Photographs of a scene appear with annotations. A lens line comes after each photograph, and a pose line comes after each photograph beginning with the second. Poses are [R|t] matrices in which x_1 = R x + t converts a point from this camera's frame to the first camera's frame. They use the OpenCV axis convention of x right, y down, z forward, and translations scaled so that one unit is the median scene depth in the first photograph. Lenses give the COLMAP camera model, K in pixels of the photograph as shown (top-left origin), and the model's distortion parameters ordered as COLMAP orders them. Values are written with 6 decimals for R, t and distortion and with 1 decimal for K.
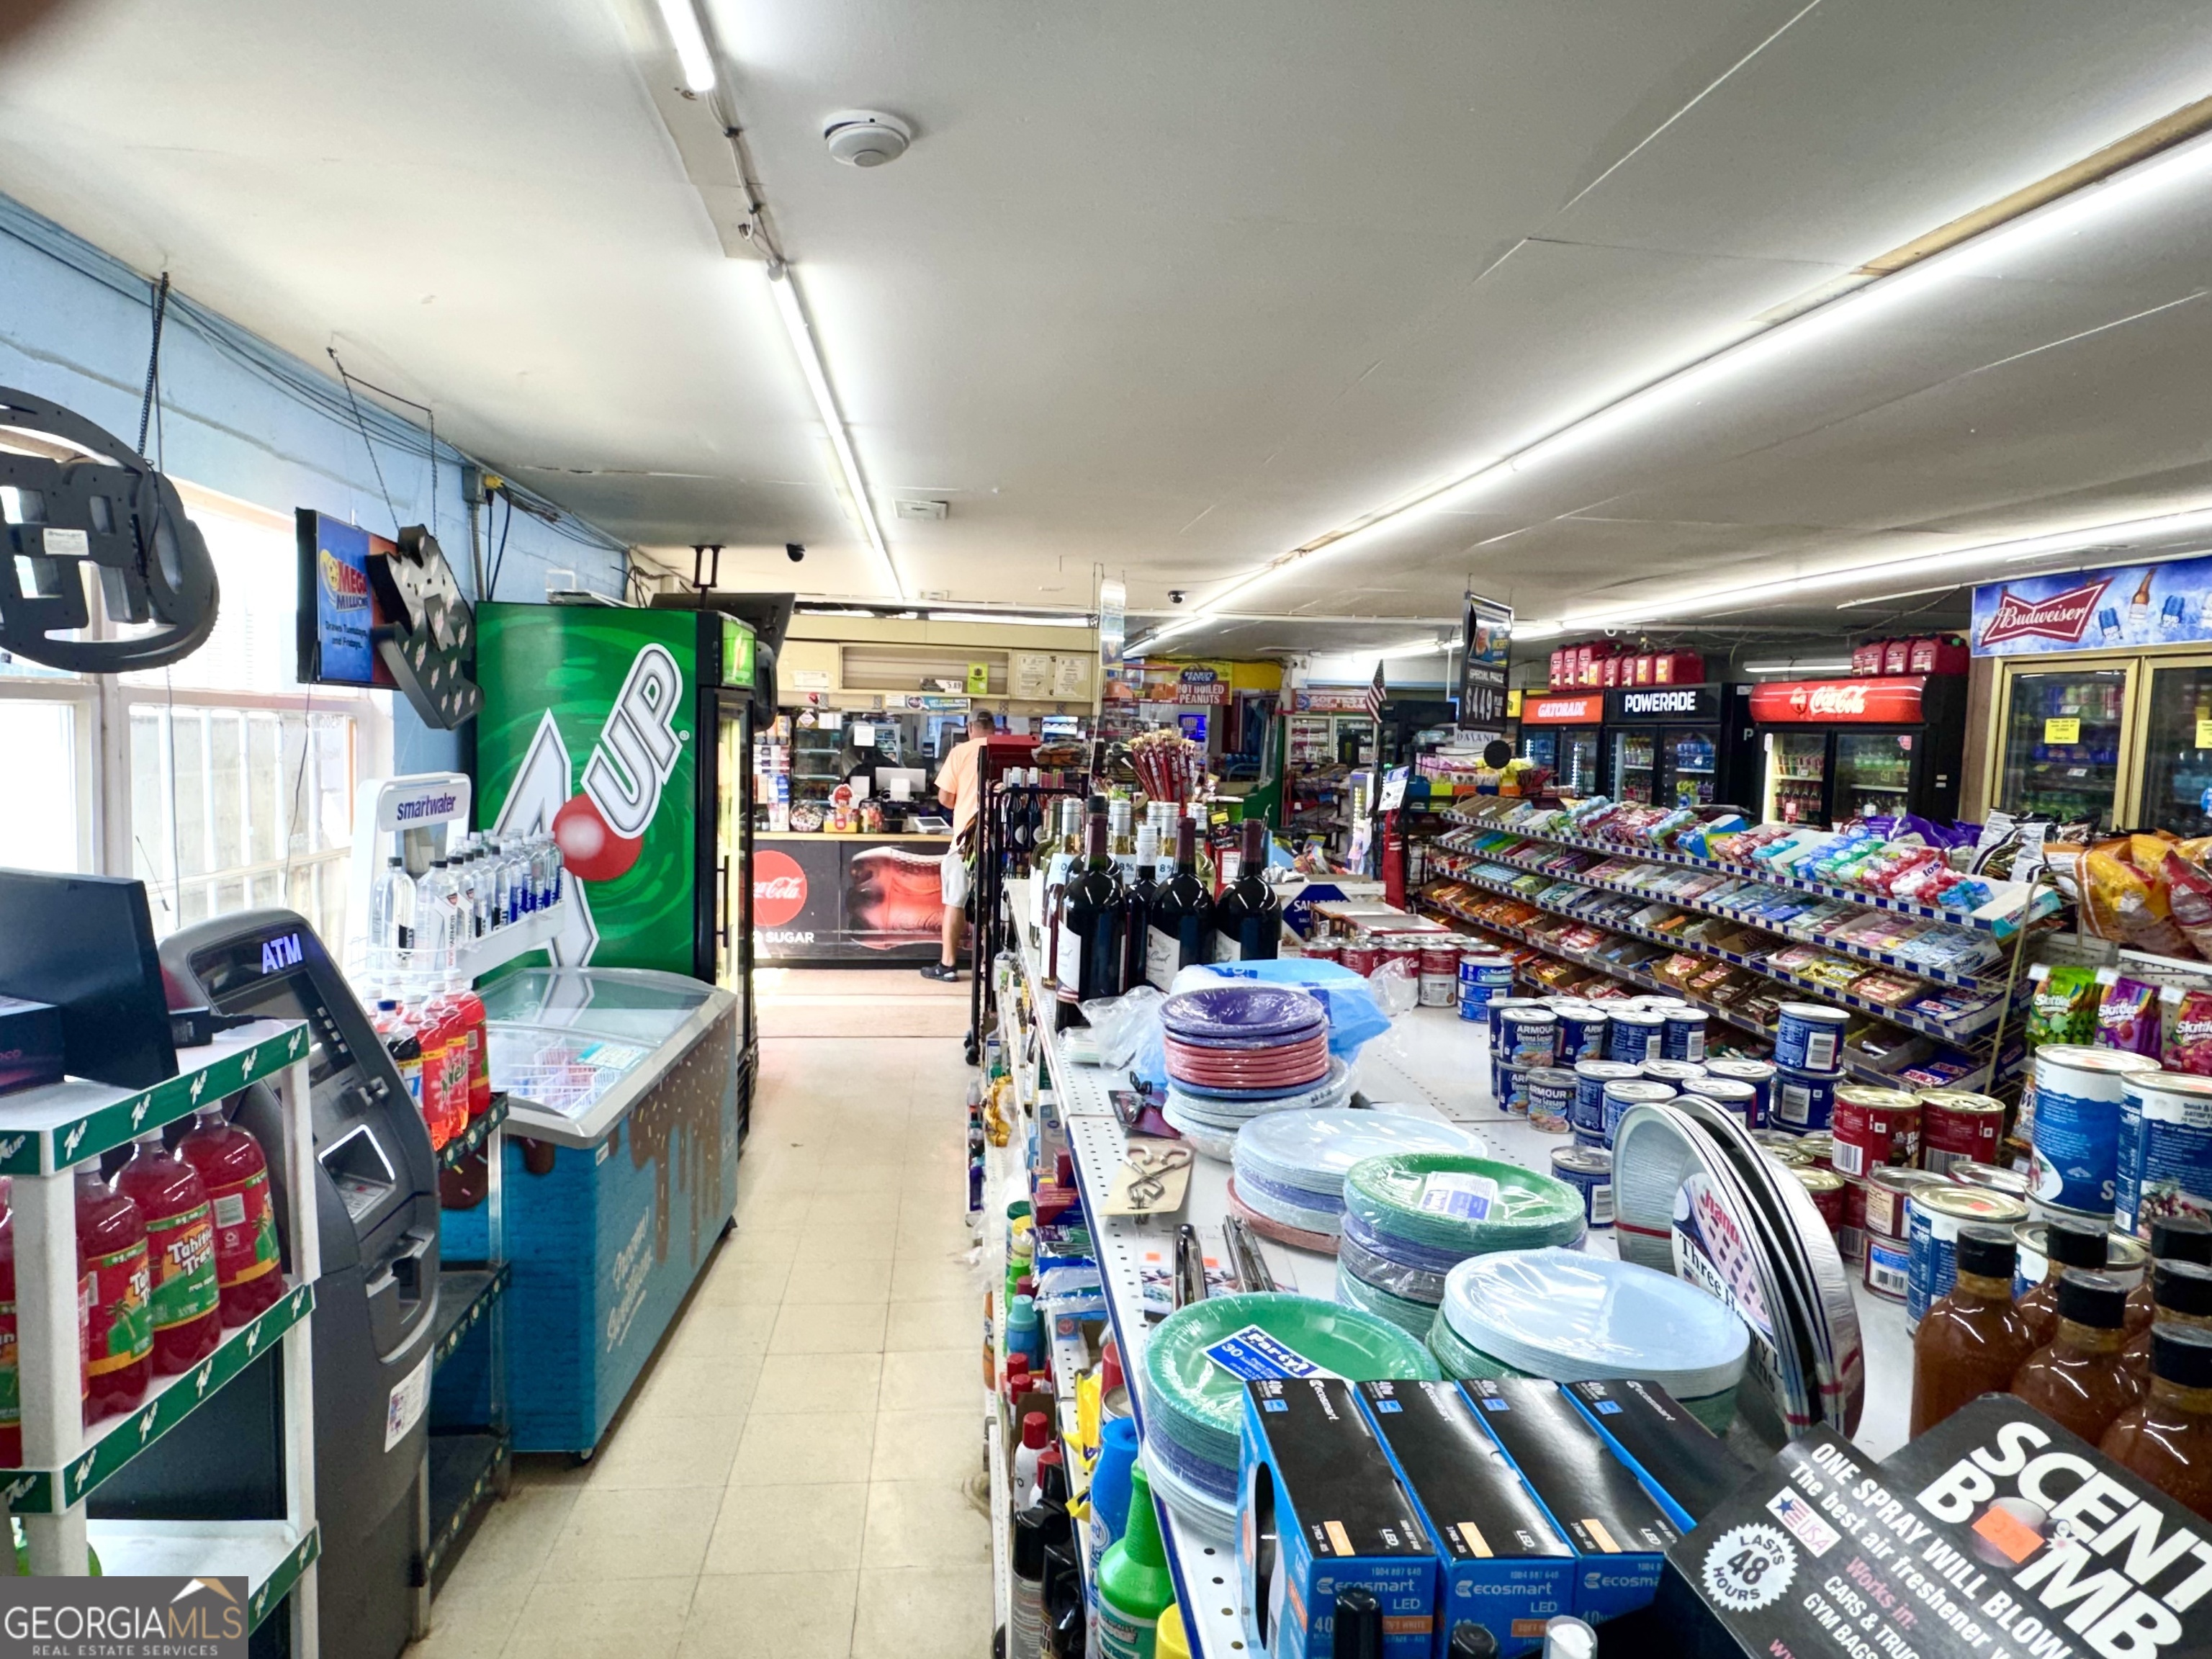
lens RADIAL K [[1324.1, 0, 1098.3], [0, 1324.1, 837.6], [0, 0, 1]] dist [-0.003347, 0.001167]
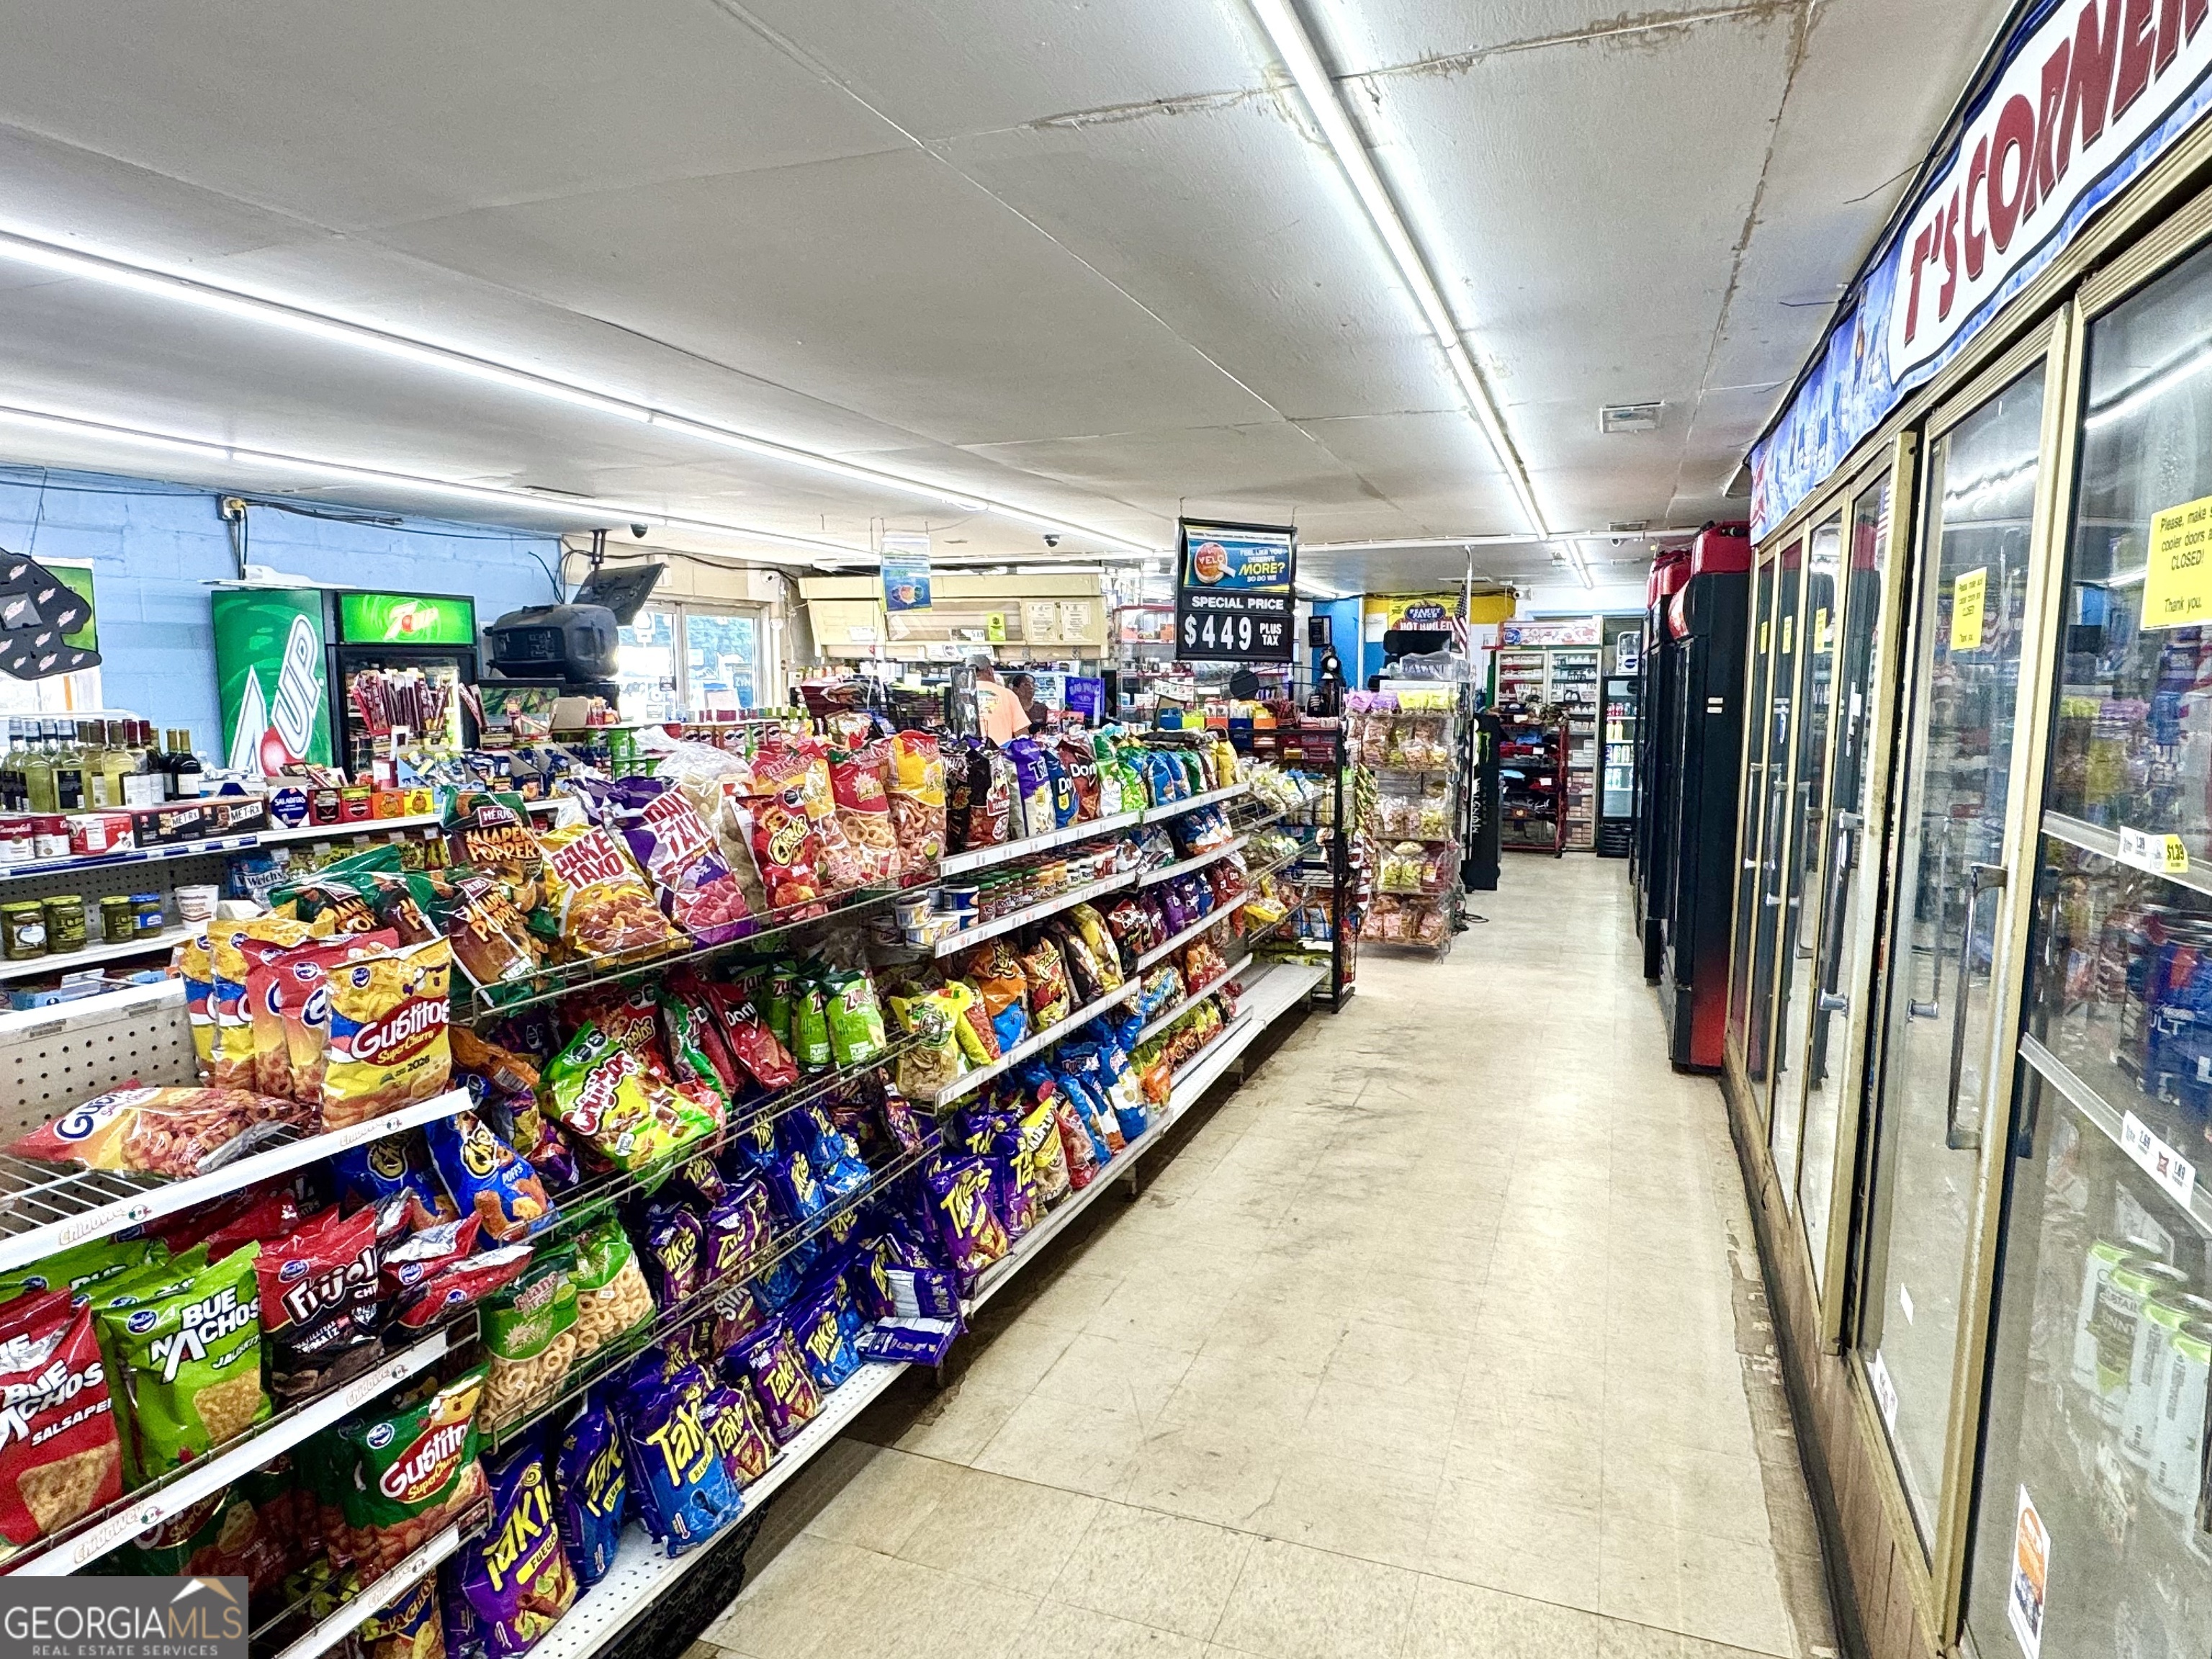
lens RADIAL K [[1324.1, 0, 1104.1], [0, 1324.1, 841.0], [0, 0, 1]] dist [-0.003347, 0.001167]
pose [[0.894327, 0.030178, -0.446394, 1.054954], [-0.013303, 0.999075, 0.040891, 0.019597], [0.447215, -0.030631, 0.893902, 0.156354]]
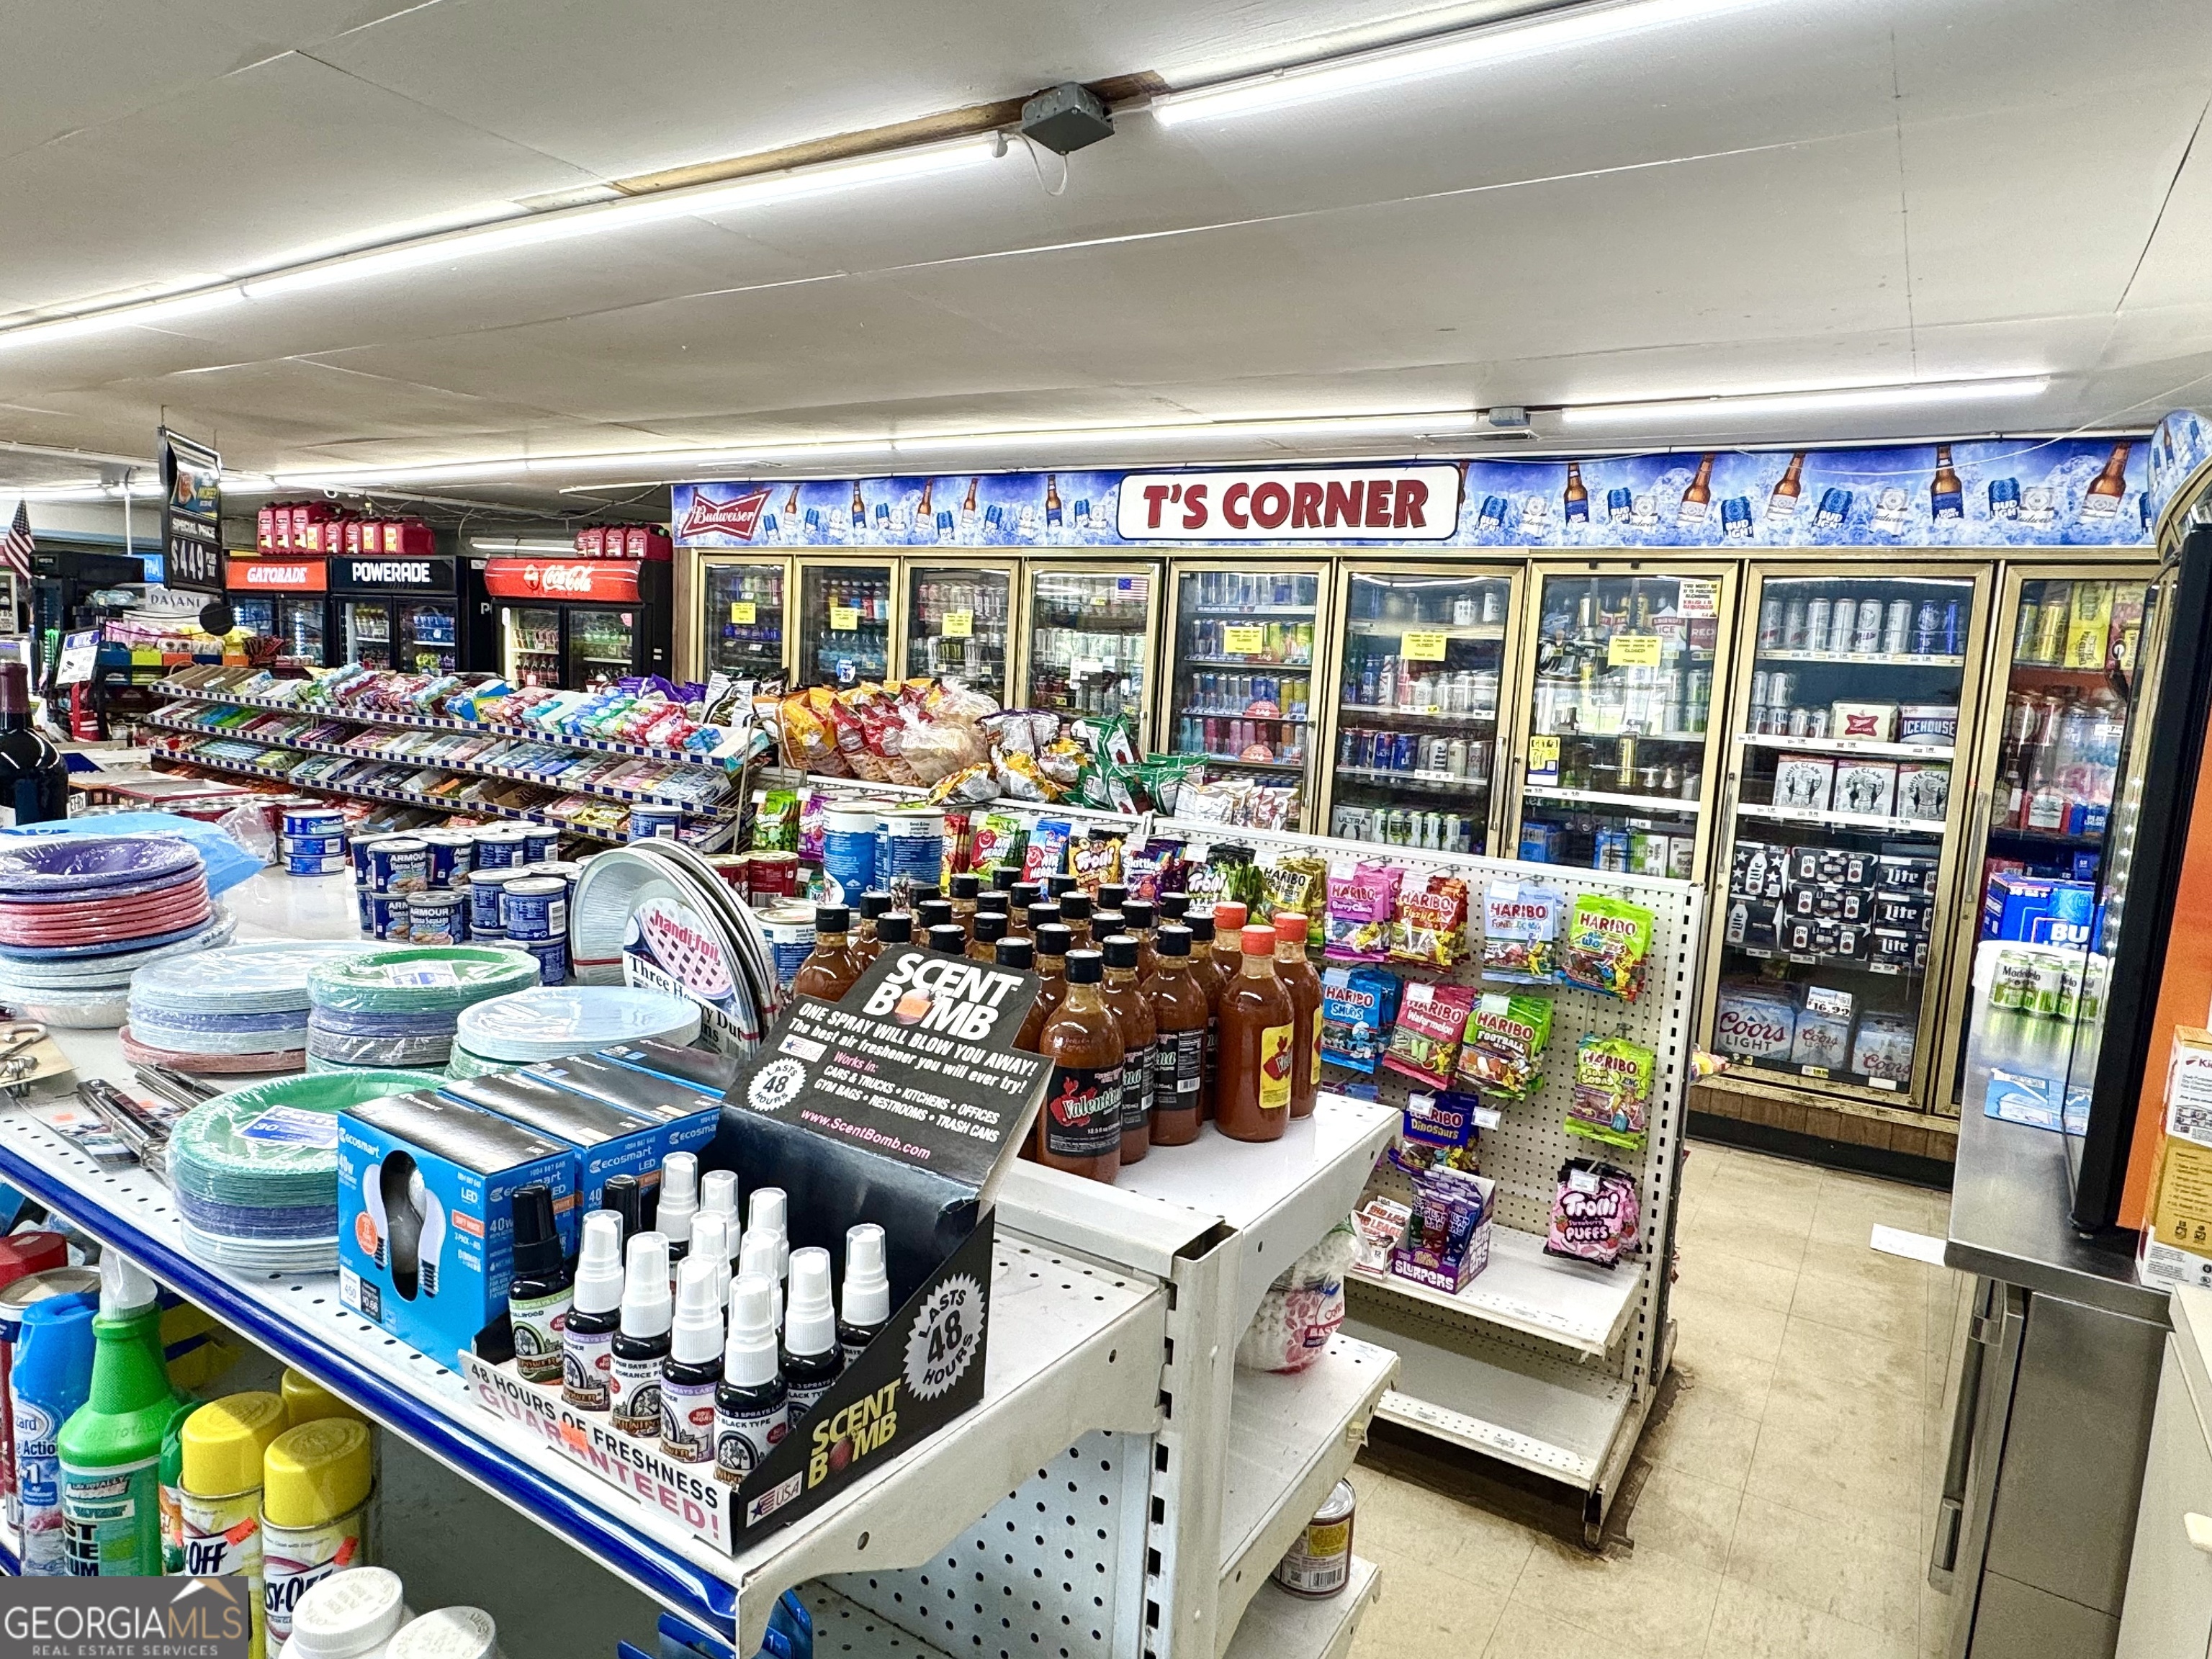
lens RADIAL K [[1324.1, 0, 1106.8], [0, 1324.1, 830.6], [0, 0, 1]] dist [-0.003347, 0.001167]
pose [[0.613557, -0.095000, 0.783915, -0.070151], [0.030545, 0.994849, 0.096655, 0.018293], [-0.789059, -0.035359, 0.613299, -0.037347]]
